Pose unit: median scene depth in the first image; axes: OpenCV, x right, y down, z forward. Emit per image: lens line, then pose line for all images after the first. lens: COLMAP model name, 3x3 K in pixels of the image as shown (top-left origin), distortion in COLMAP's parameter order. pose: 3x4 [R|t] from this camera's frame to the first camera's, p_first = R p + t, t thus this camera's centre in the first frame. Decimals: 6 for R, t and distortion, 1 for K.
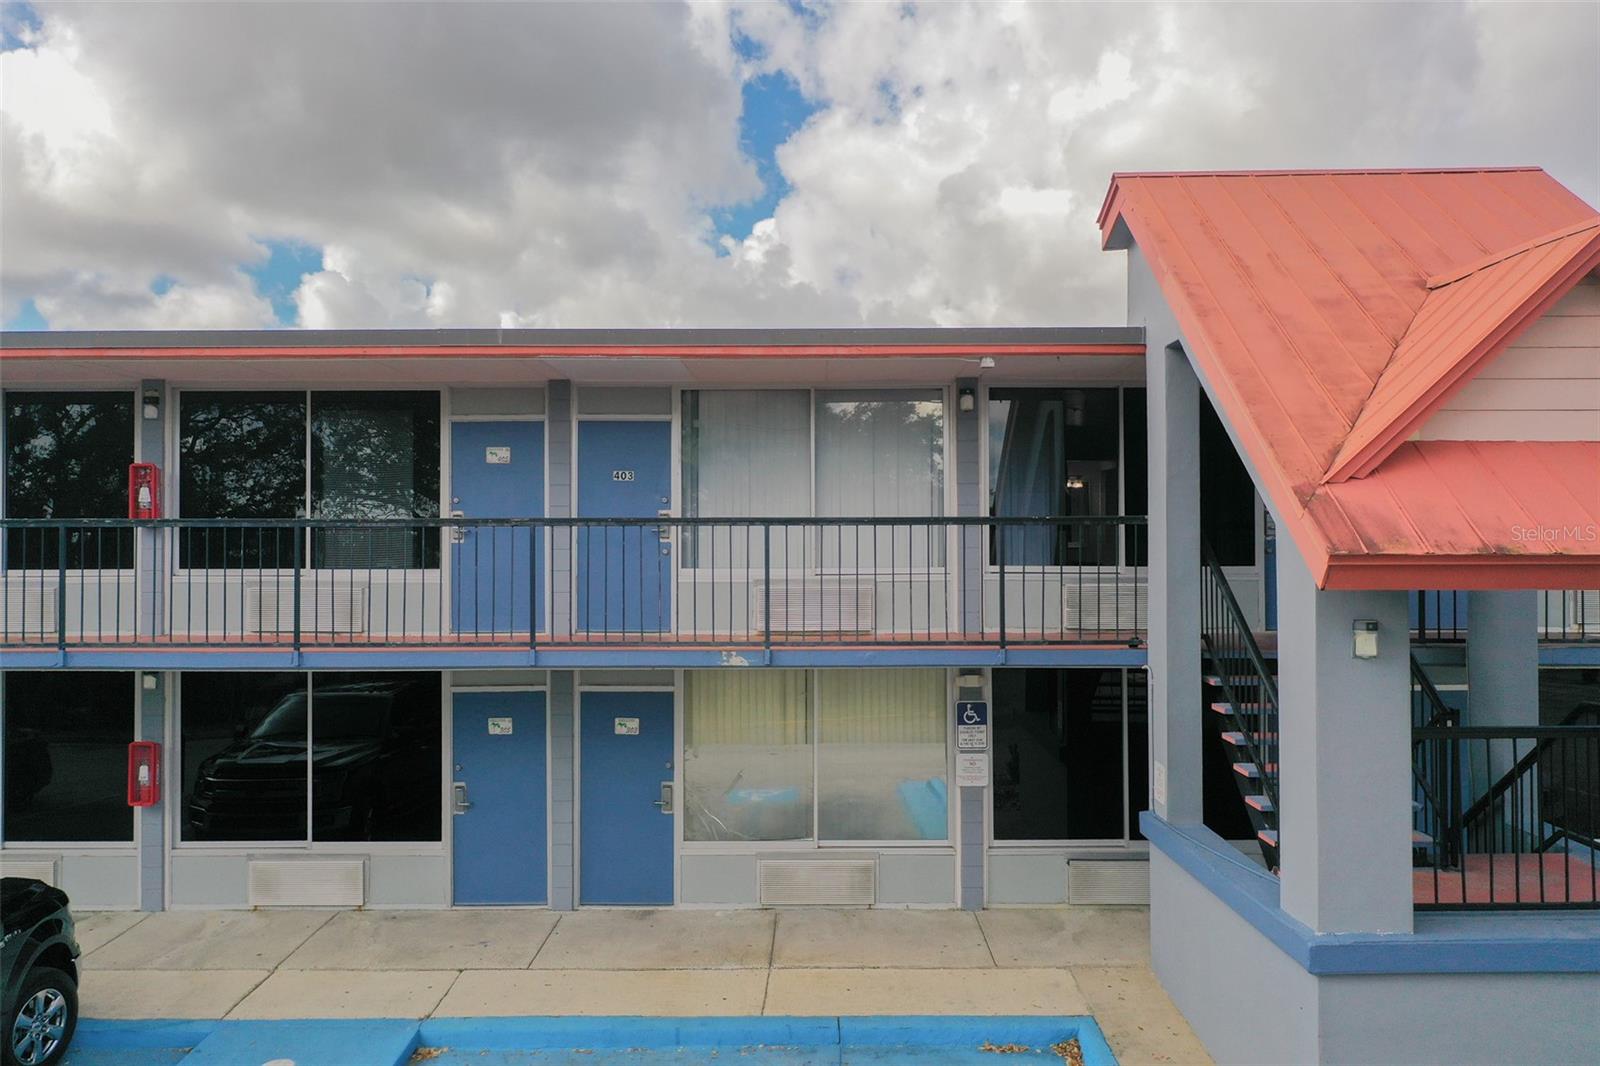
lens RADIAL K [[1258.7, 0, 815.7], [0, 1258.7, 529.6], [0, 0, 1]] dist [0.007427, 0.002248]
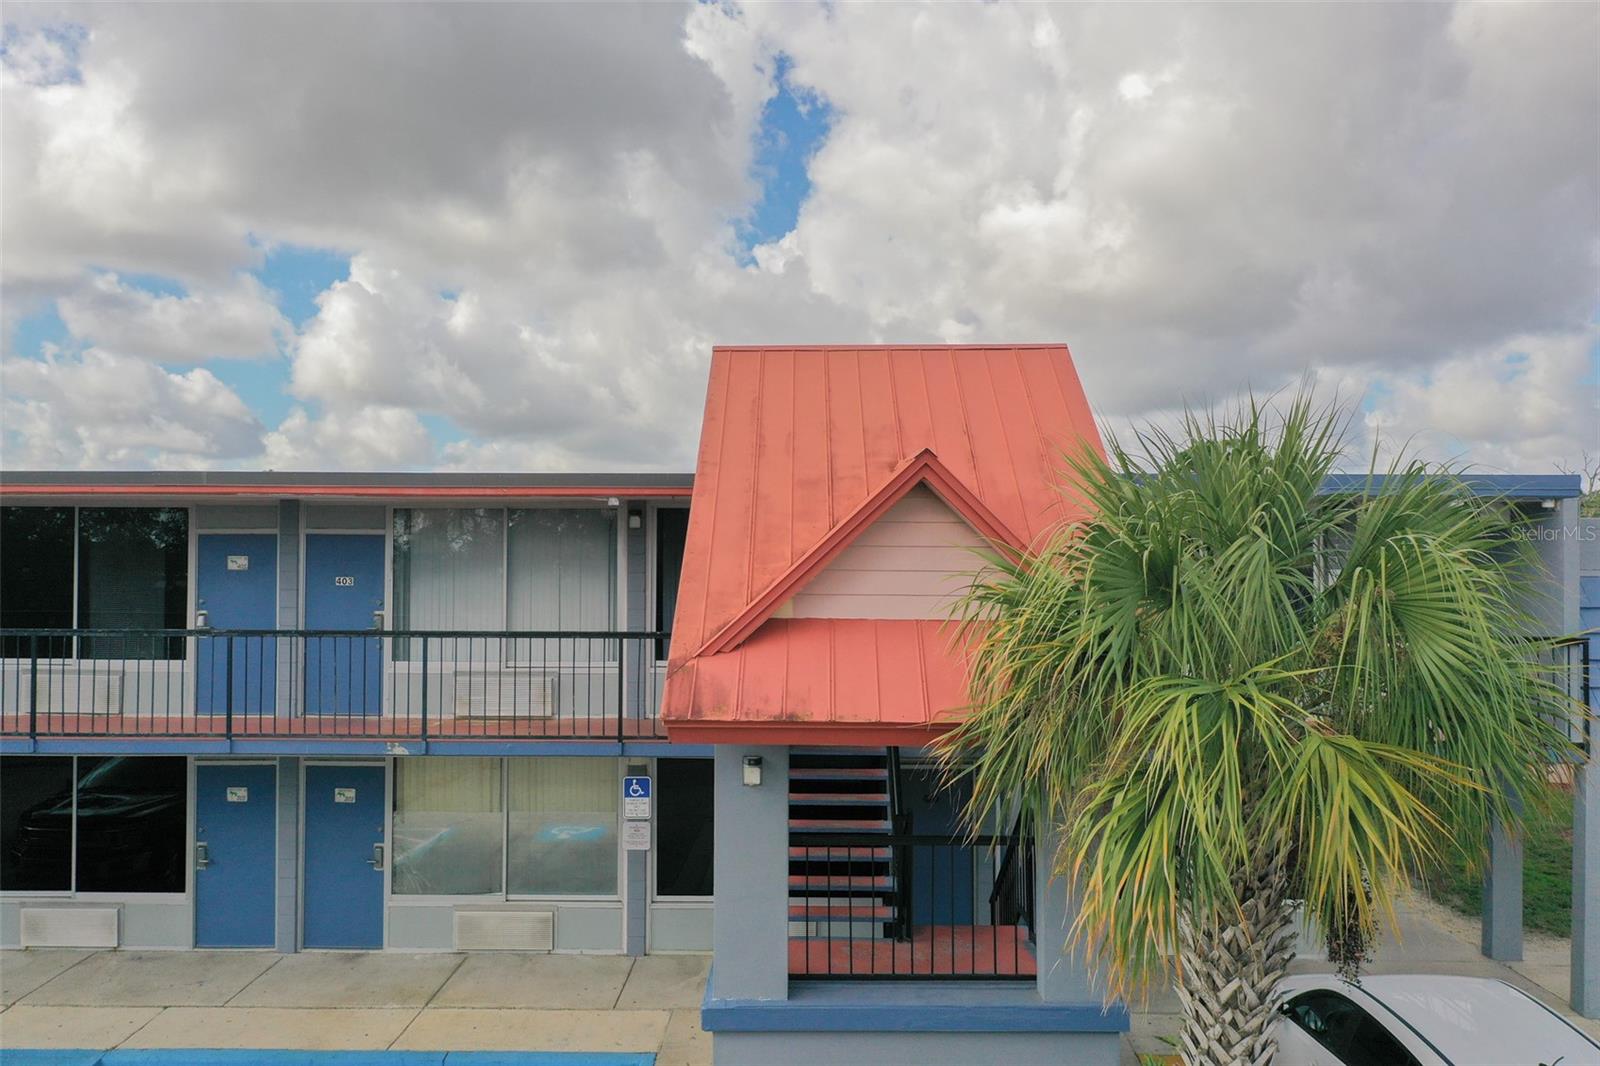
lens RADIAL K [[1258.7, 0, 826.2], [0, 1258.7, 530.4], [0, 0, 1]] dist [0.007427, 0.002248]
pose [[0.999923, 0.007553, -0.009861, 0.310971], [-0.007553, 0.999971, 0.000135, -0.095229], [0.009862, -0.000061, 0.999951, -0.170257]]
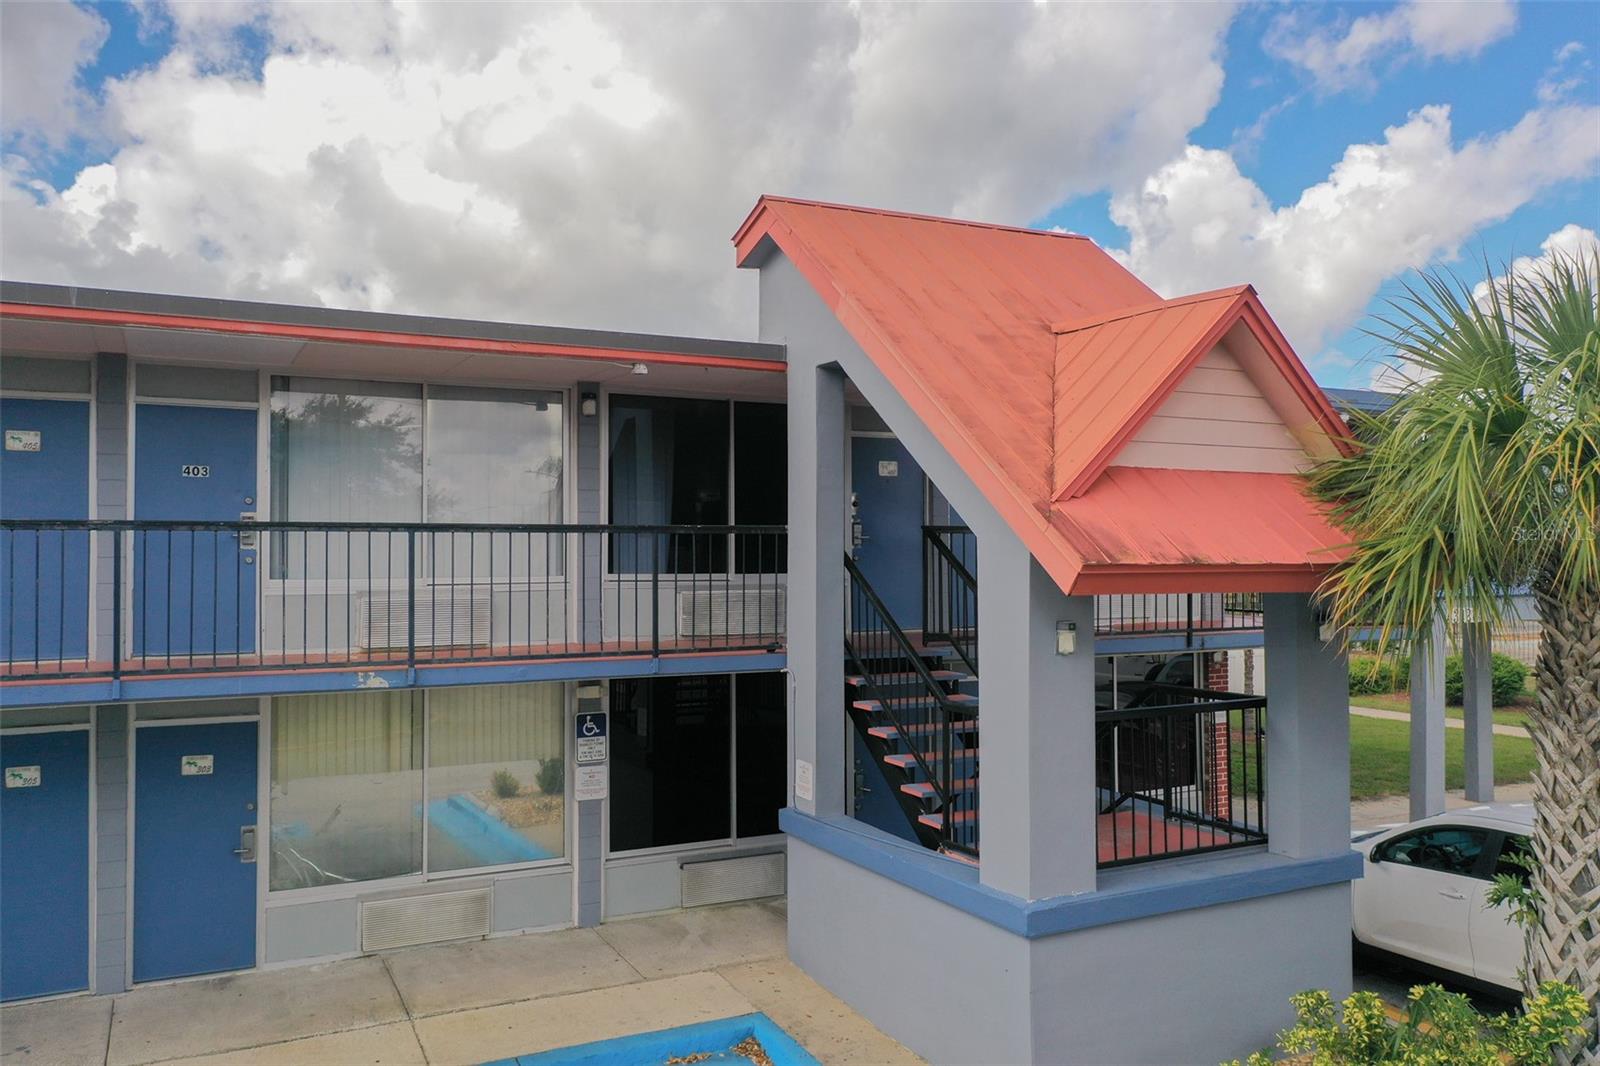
lens RADIAL K [[1258.7, 0, 800.2], [0, 1258.7, 529.6], [0, 0, 1]] dist [0.007427, 0.002248]
pose [[0.892088, 0.009606, 0.451760, -0.175265], [-0.007933, 0.999953, -0.005597, -0.001809], [-0.451792, 0.001409, 0.892122, 0.054003]]
